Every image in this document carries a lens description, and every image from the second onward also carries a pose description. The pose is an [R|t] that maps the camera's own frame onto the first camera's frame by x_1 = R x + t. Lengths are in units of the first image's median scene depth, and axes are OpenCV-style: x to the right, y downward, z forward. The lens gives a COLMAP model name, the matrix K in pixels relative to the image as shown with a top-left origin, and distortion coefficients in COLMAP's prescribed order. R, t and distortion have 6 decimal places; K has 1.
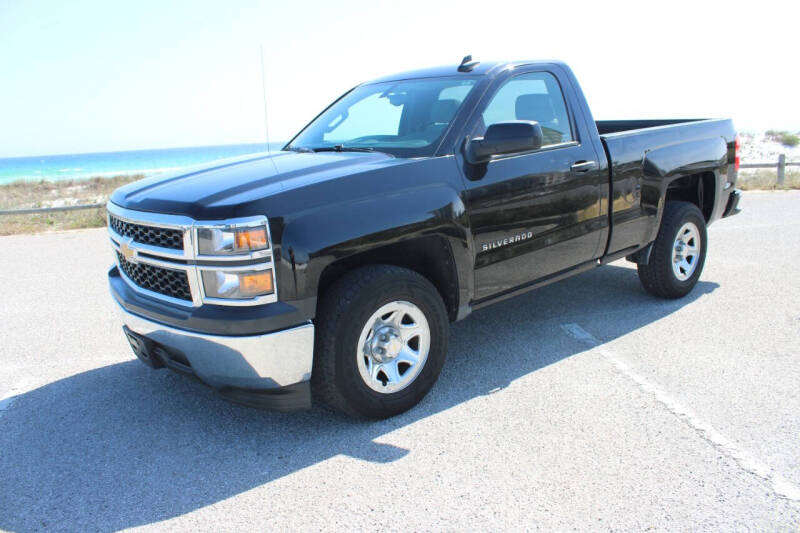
lens RADIAL K [[658.9, 0, 401.2], [0, 658.9, 264.6], [0, 0, 1]] dist [-0.163922, 0.144830]
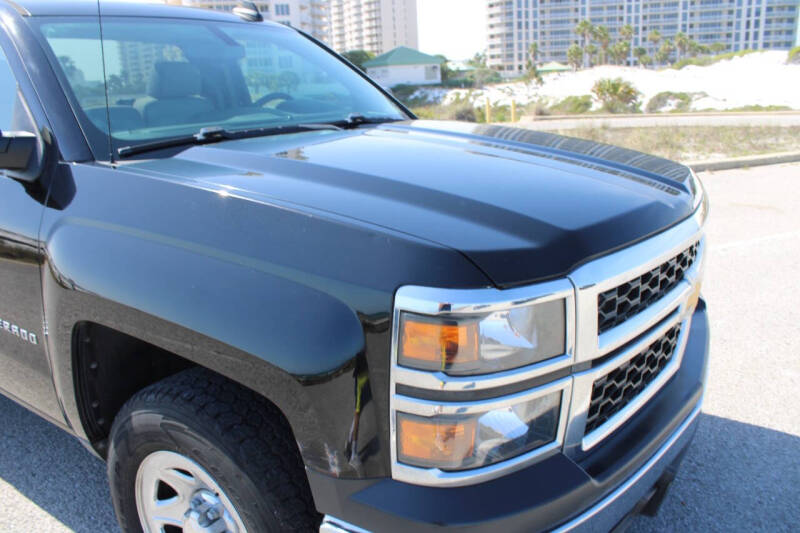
lens RADIAL K [[658.9, 0, 397.8], [0, 658.9, 263.5], [0, 0, 1]] dist [-0.163922, 0.144830]
pose [[-0.273267, -0.204045, 0.940048, -0.841606], [0.244406, 0.930447, 0.273009, -0.245692], [-0.930371, 0.304358, -0.204391, 1.314070]]
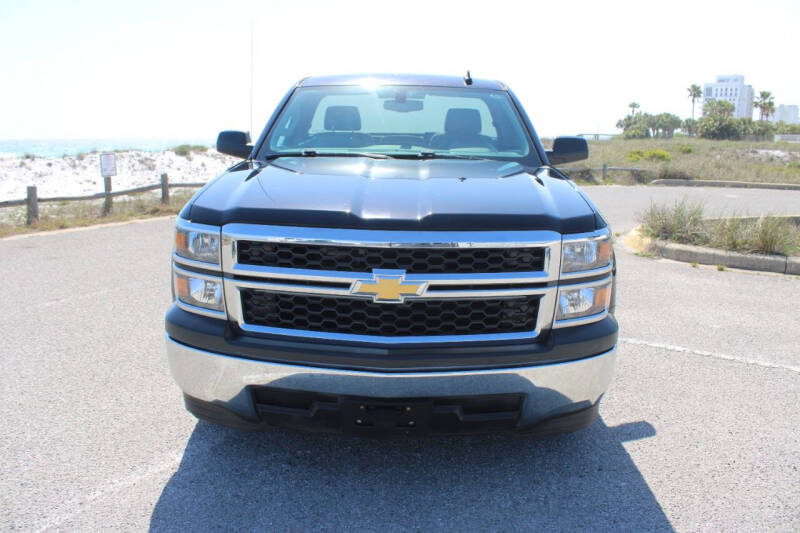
lens RADIAL K [[658.9, 0, 396.9], [0, 658.9, 271.1], [0, 0, 1]] dist [-0.163922, 0.144830]
pose [[0.657080, -0.111083, 0.745592, -0.959435], [0.118031, 0.992044, 0.043782, -0.071568], [-0.744523, 0.059234, 0.664963, 0.497568]]
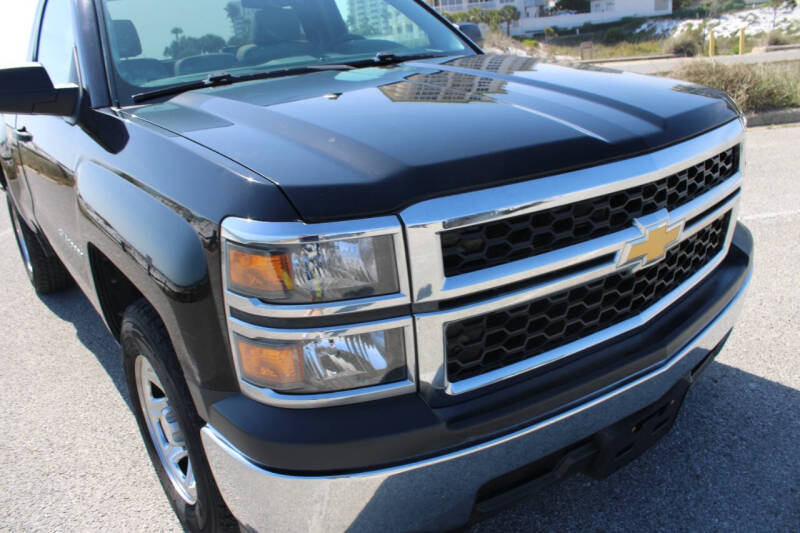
lens RADIAL K [[658.9, 0, 399.7], [0, 658.9, 263.5], [0, 0, 1]] dist [-0.163922, 0.144830]
pose [[0.048997, -0.294310, 0.954453, -0.877506], [0.295435, 0.917111, 0.267629, -0.185698], [-0.954106, 0.268866, 0.131885, 1.108907]]
